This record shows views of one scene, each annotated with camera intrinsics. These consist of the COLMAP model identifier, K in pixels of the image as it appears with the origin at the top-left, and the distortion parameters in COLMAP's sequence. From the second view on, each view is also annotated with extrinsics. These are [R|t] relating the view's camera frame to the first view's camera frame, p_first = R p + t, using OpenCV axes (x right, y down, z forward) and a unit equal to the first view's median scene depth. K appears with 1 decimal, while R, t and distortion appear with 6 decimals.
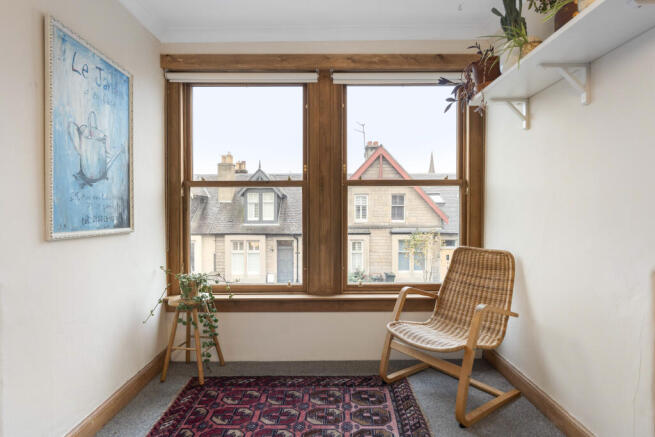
lens RADIAL K [[370.5, 0, 328.5], [0, 370.5, 221.2], [0, 0, 1]] dist [-0.006588, -0.001119]
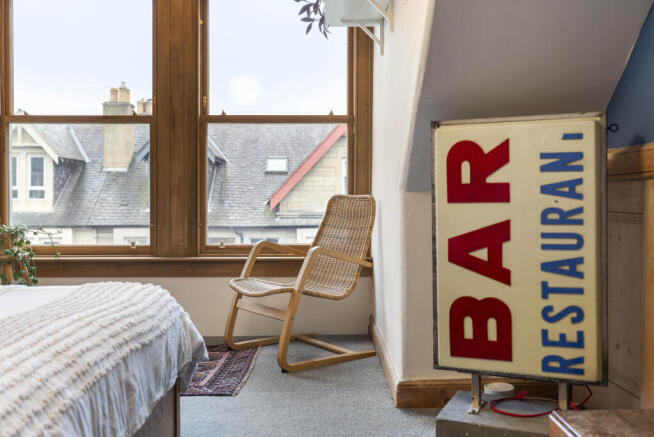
lens RADIAL K [[684.2, 0, 328.6], [0, 684.2, 216.5], [0, 0, 1]] dist [0.005965, 0.000000]
pose [[0.999885, 0.002918, 0.014913, 0.294746], [-0.003019, 0.999973, 0.006738, 0.097711], [-0.014893, -0.006782, 0.999866, -0.488016]]
